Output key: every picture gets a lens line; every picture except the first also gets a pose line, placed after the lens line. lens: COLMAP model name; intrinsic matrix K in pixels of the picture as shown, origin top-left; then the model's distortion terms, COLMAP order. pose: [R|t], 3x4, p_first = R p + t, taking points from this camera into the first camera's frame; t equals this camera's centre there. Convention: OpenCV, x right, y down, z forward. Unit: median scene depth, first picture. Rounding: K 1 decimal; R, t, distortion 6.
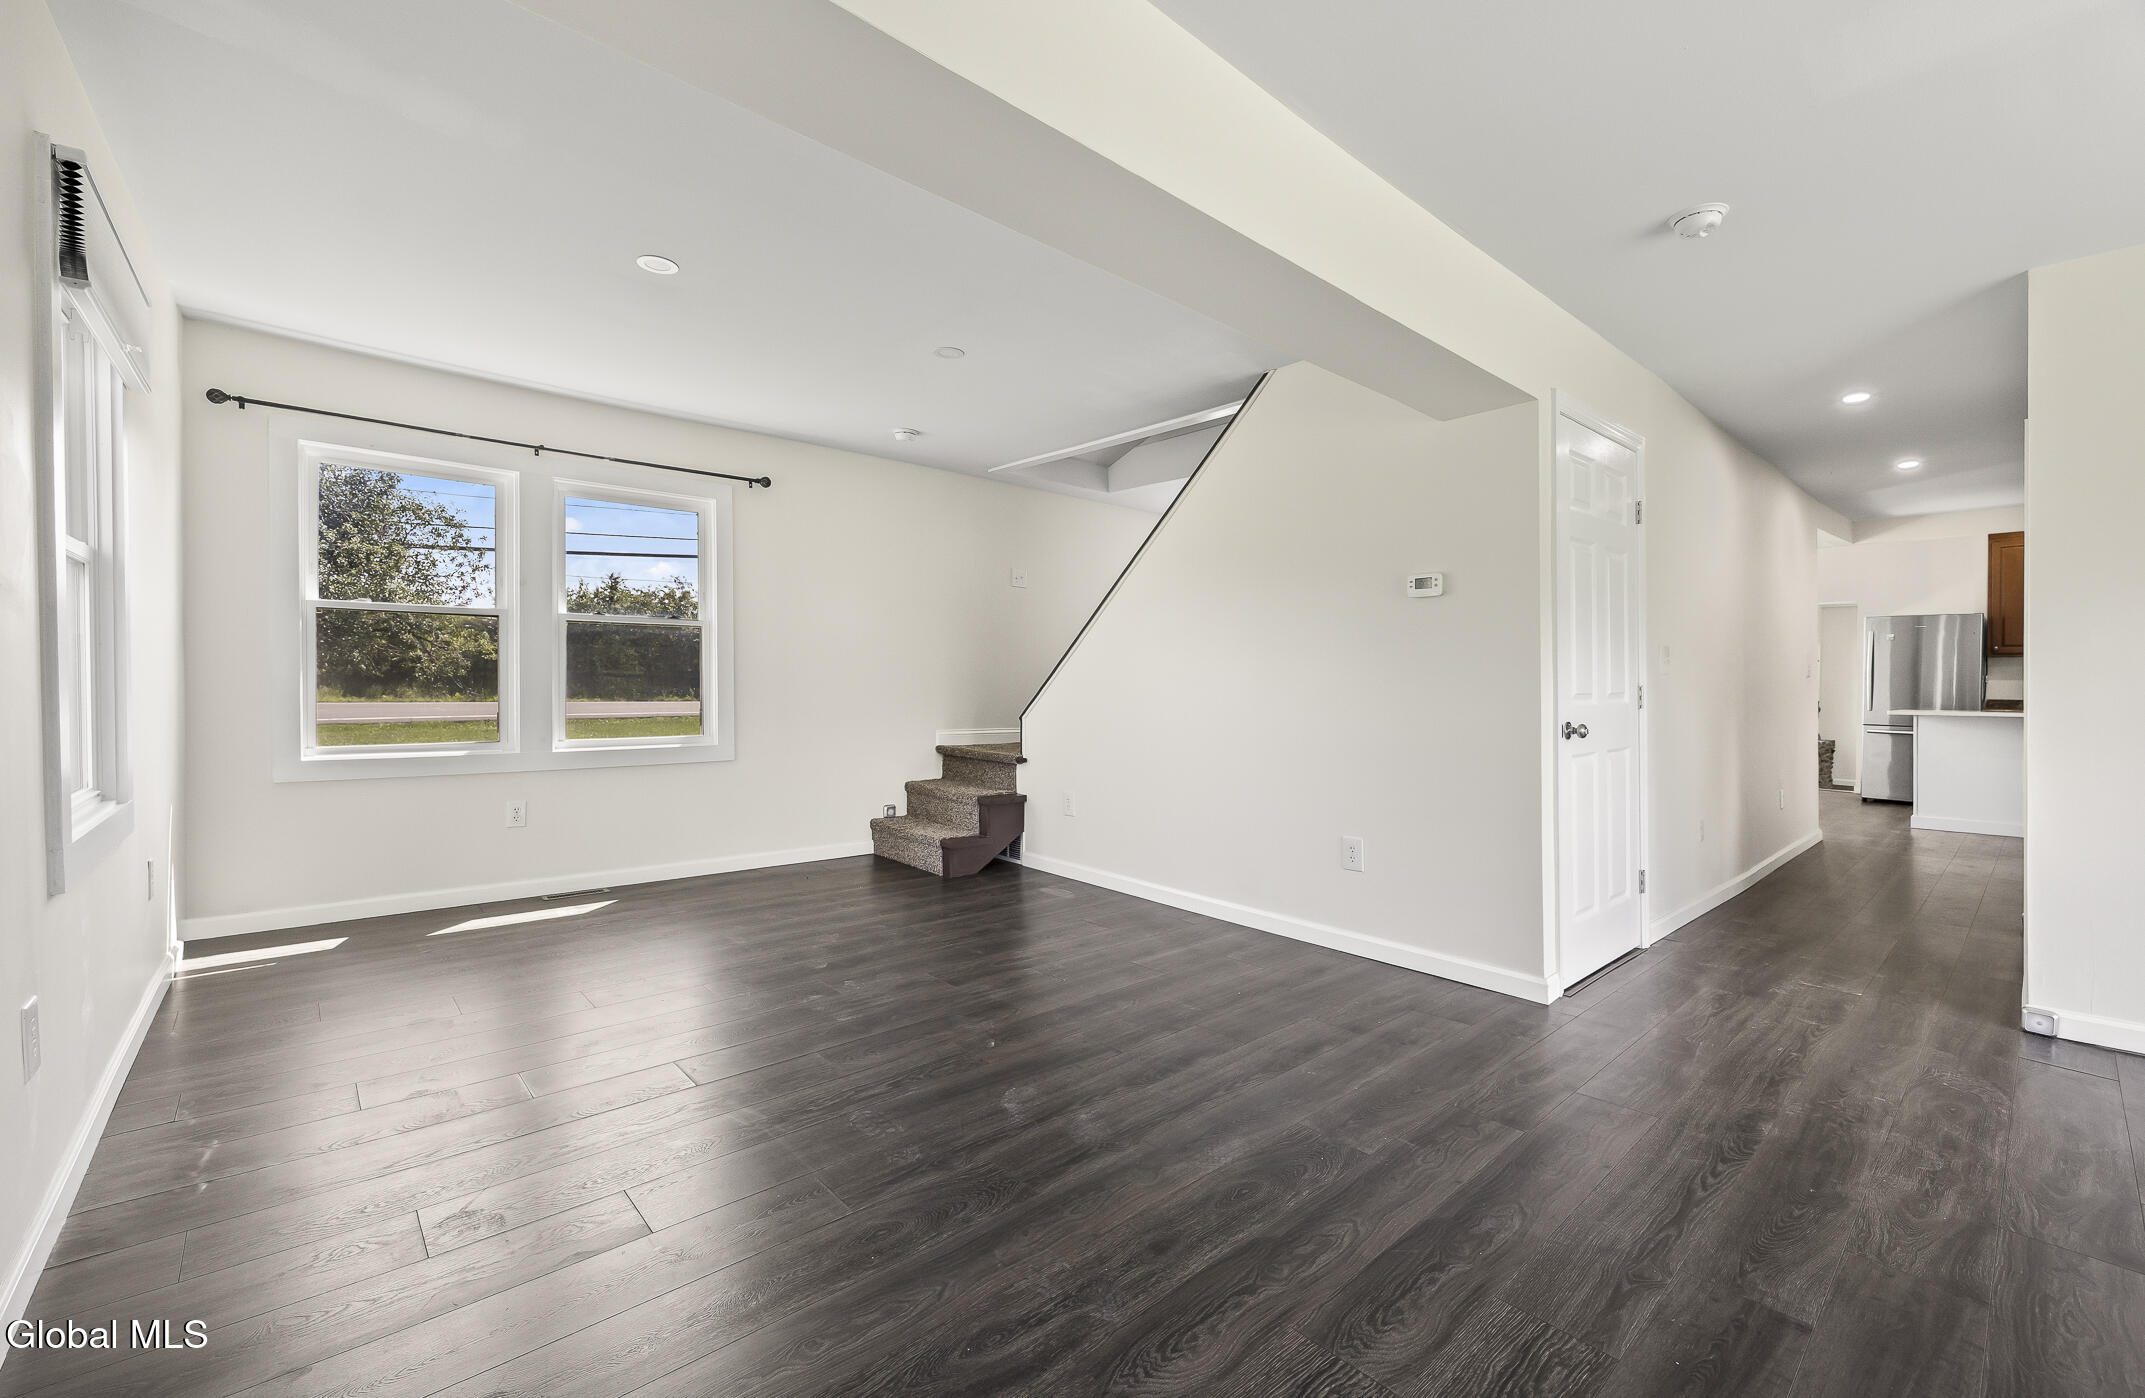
lens RADIAL K [[888.2, 0, 1072.8], [0, 888.2, 690.0], [0, 0, 1]] dist [0.000150, -0.000001]
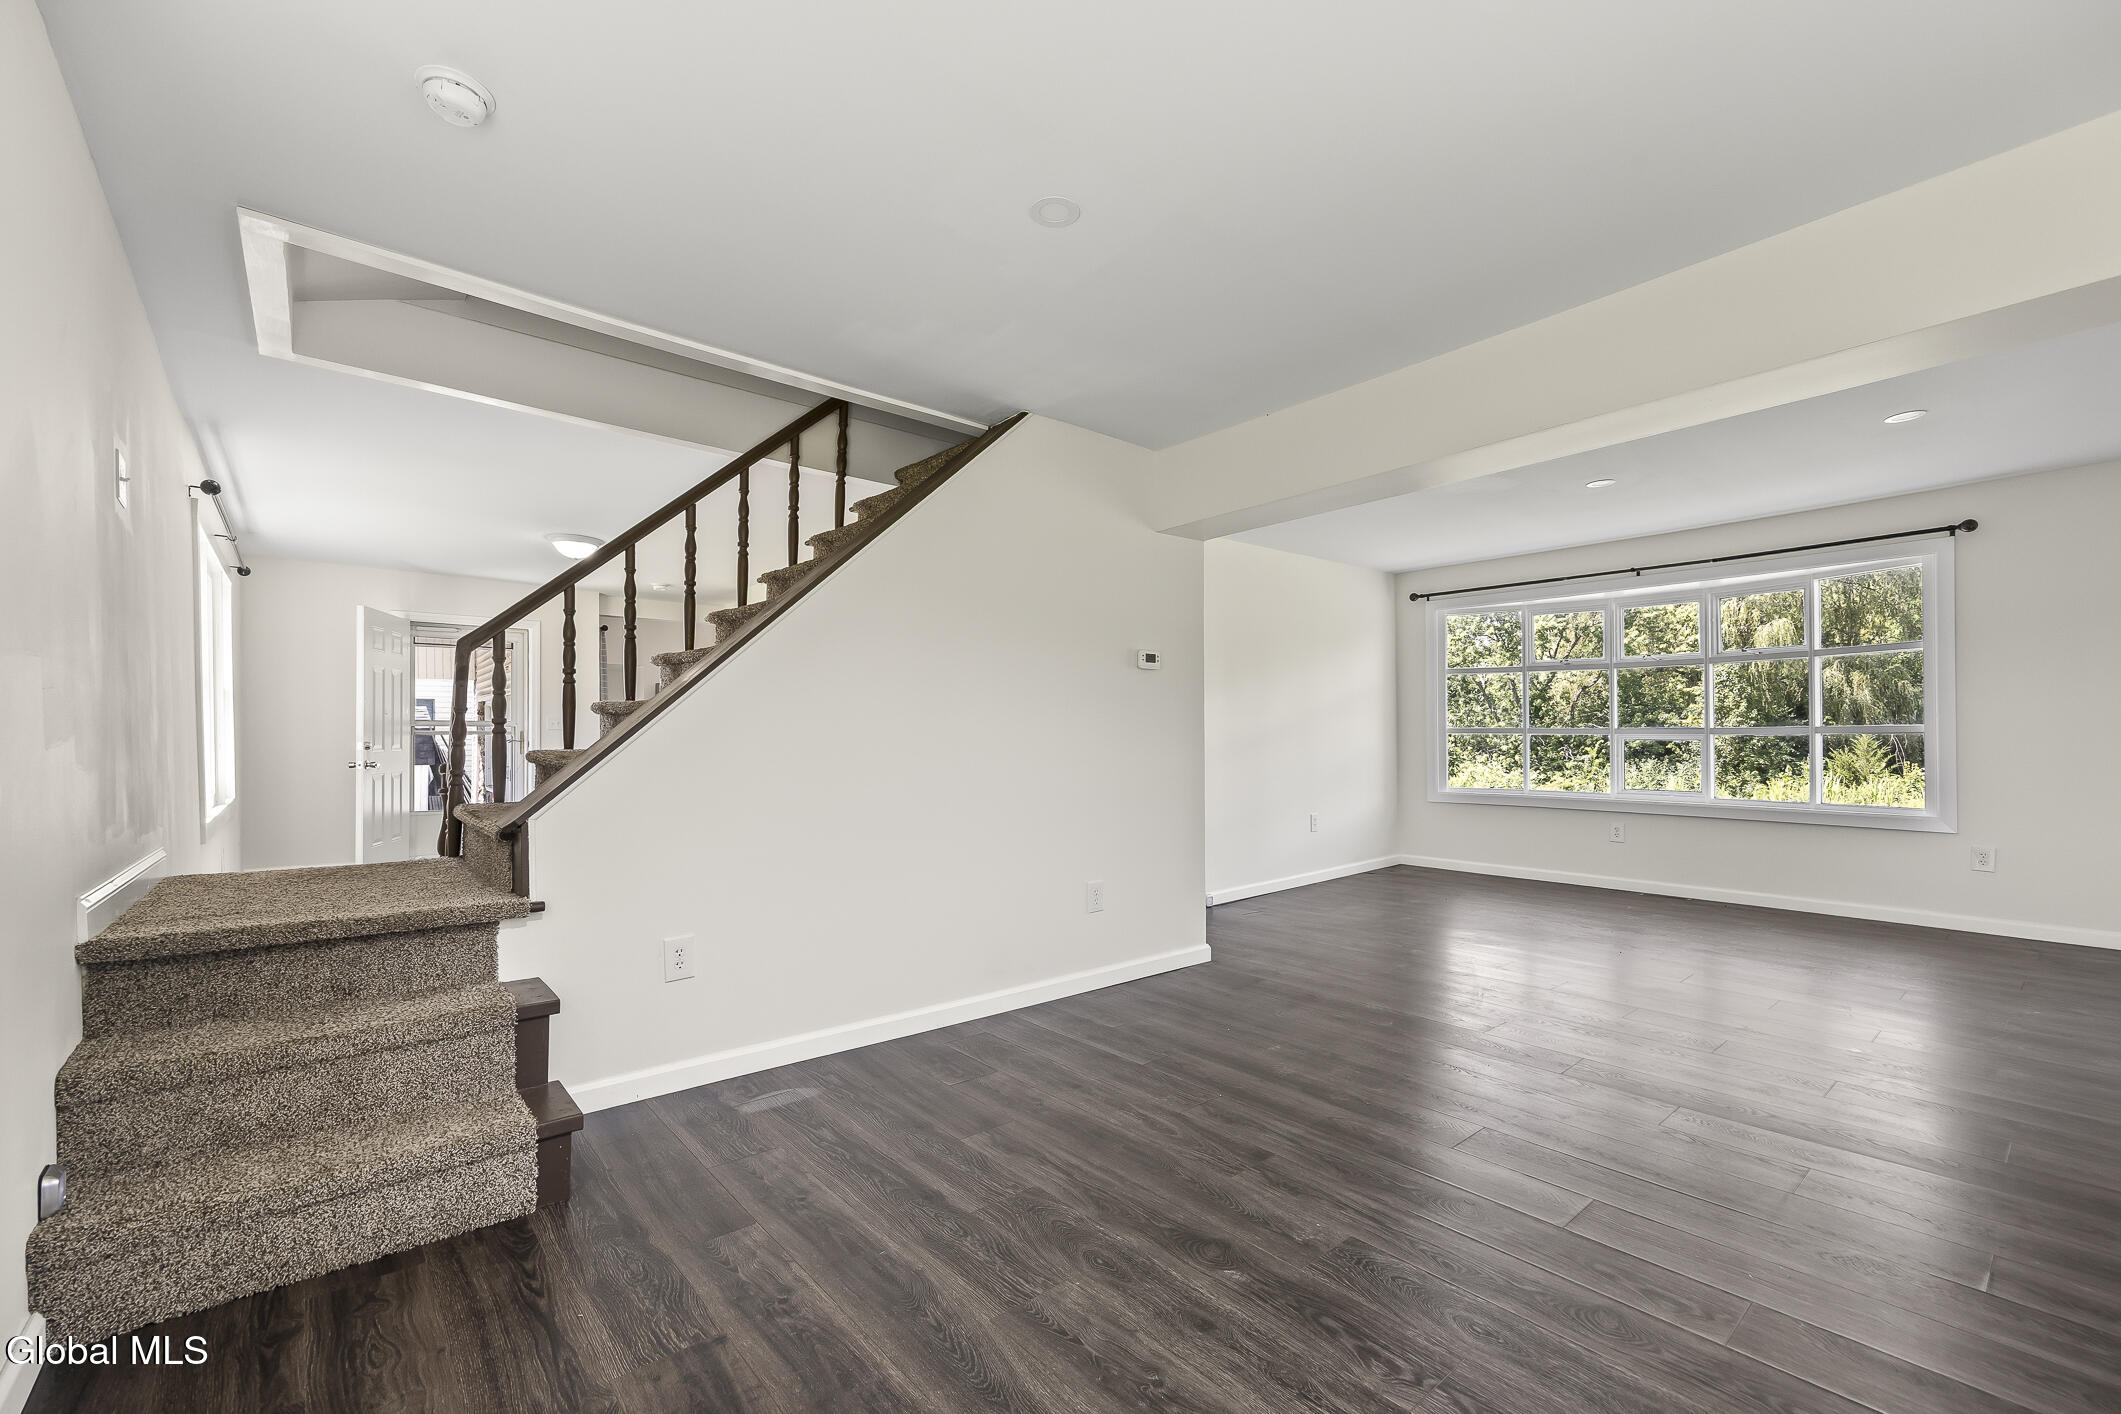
lens RADIAL K [[880.2, 0, 1059.0], [0, 880.2, 725.0], [0, 0, 1]] dist [-0.002924, -0.000192]
pose [[0.031095, 0.007382, 0.999489, -0.756264], [0.015927, 0.999842, -0.007880, -0.018162], [-0.999390, 0.016164, 0.030972, 0.997737]]
